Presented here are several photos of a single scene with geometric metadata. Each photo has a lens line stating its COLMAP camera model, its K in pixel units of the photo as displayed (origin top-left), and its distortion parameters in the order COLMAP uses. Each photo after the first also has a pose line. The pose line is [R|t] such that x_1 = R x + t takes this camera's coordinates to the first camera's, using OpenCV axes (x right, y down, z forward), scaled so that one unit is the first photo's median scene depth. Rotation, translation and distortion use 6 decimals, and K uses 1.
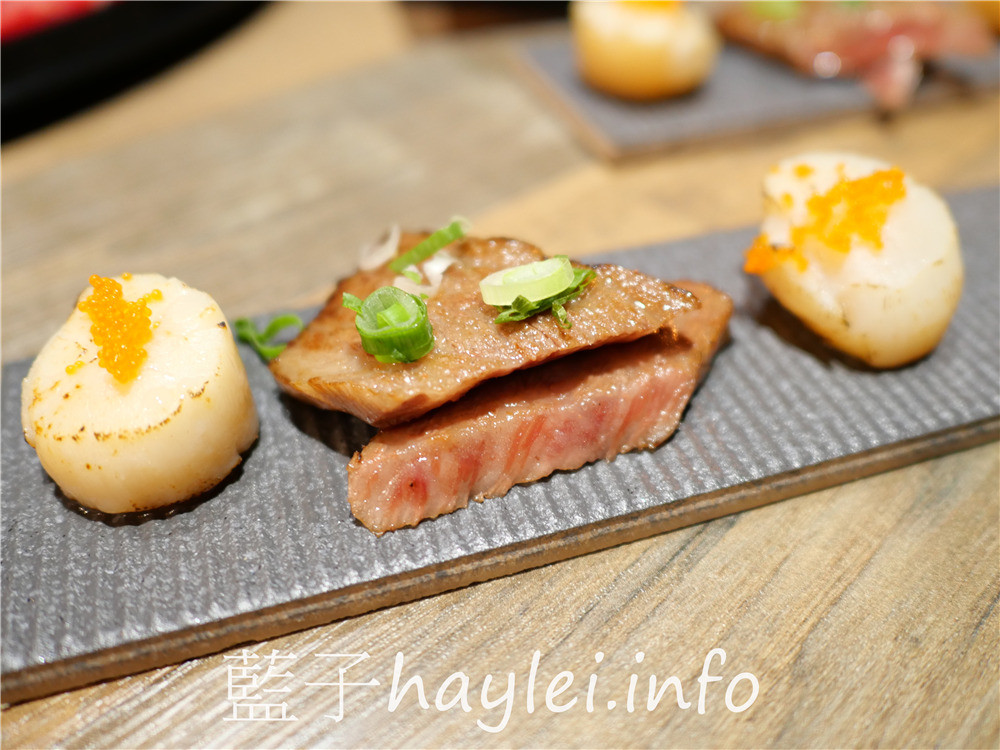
lens RADIAL K [[881.9, 0, 500.0], [0, 881.9, 375.0], [0, 0, 1]] dist [-0.016208, 0.013152]
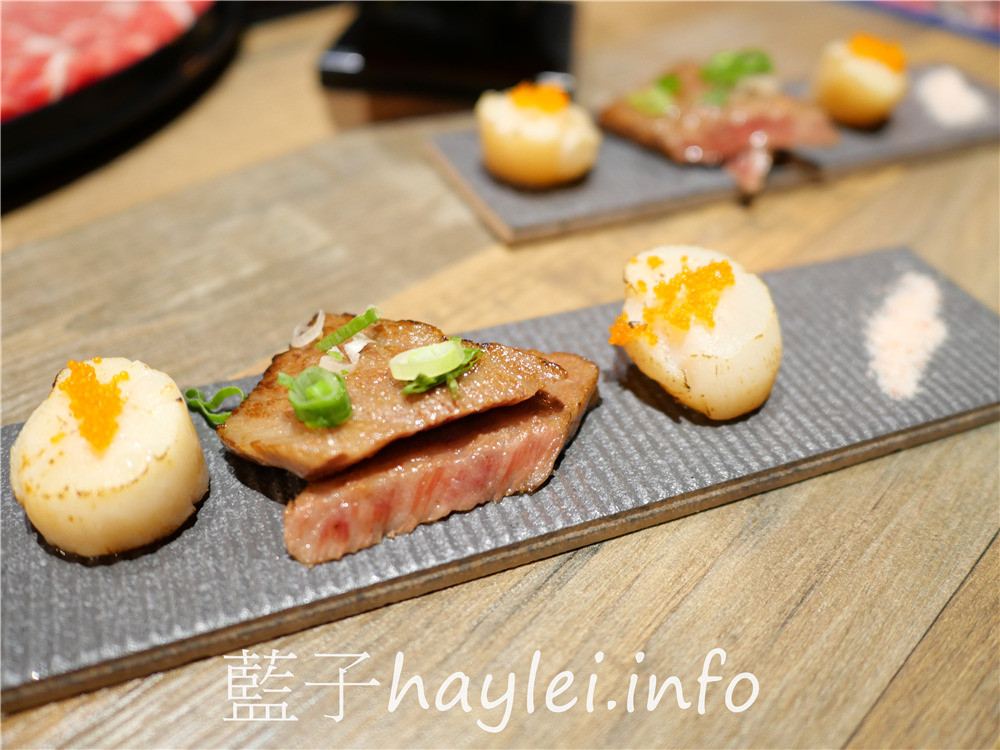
lens RADIAL K [[929.7, 0, 500.0], [0, 929.7, 375.0], [0, 0, 1]] dist [-0.008452, 0.006435]
pose [[0.998005, -0.017497, 0.060667, 0.053911], [0.019587, 0.999229, -0.034016, -0.038454], [-0.060026, 0.035137, 0.997578, -0.322794]]
